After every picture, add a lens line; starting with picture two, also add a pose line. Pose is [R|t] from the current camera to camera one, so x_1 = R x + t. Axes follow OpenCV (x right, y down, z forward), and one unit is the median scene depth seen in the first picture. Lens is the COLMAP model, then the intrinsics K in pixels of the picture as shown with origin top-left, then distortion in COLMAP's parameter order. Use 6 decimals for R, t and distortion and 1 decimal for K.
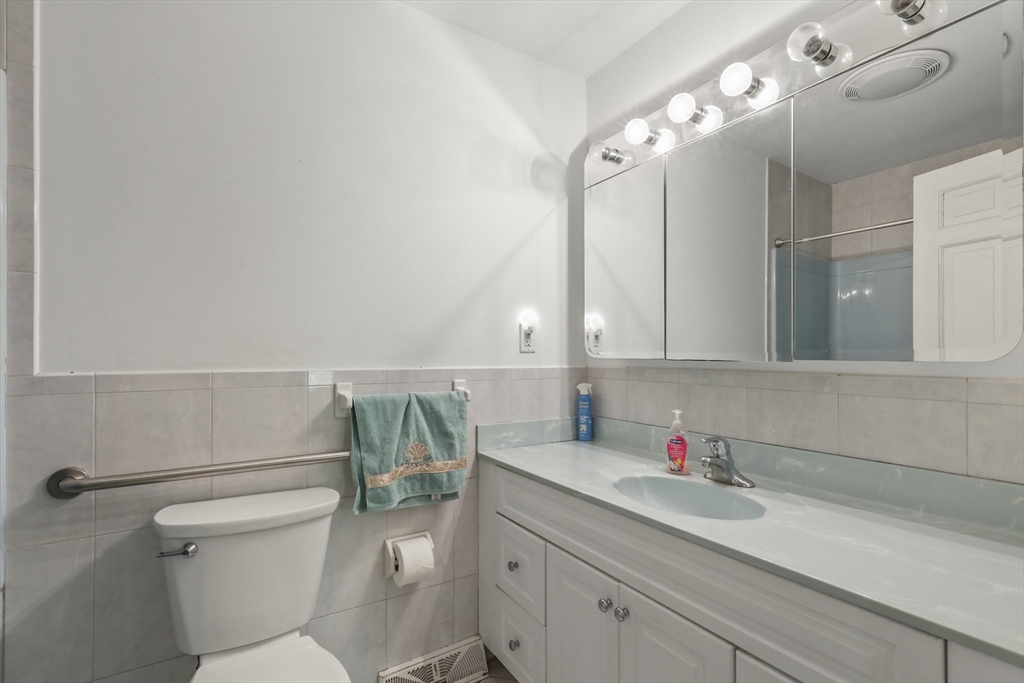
lens RADIAL K [[465.5, 0, 509.9], [0, 465.5, 349.4], [0, 0, 1]] dist [0.000459, -0.002728]
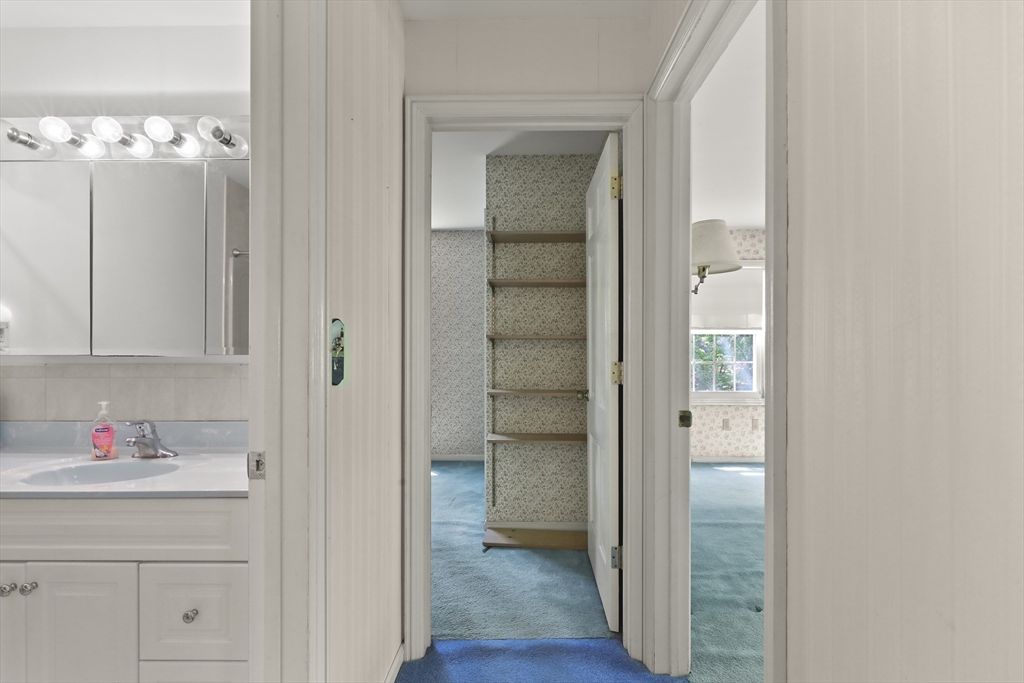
lens RADIAL K [[465.5, 0, 507.1], [0, 465.5, 353.6], [0, 0, 1]] dist [0.000459, -0.002728]
pose [[0.535541, -0.002186, 0.844506, -0.057131], [-0.008954, 0.999926, 0.008266, -0.000044], [-0.844462, -0.011988, 0.535482, -0.397969]]
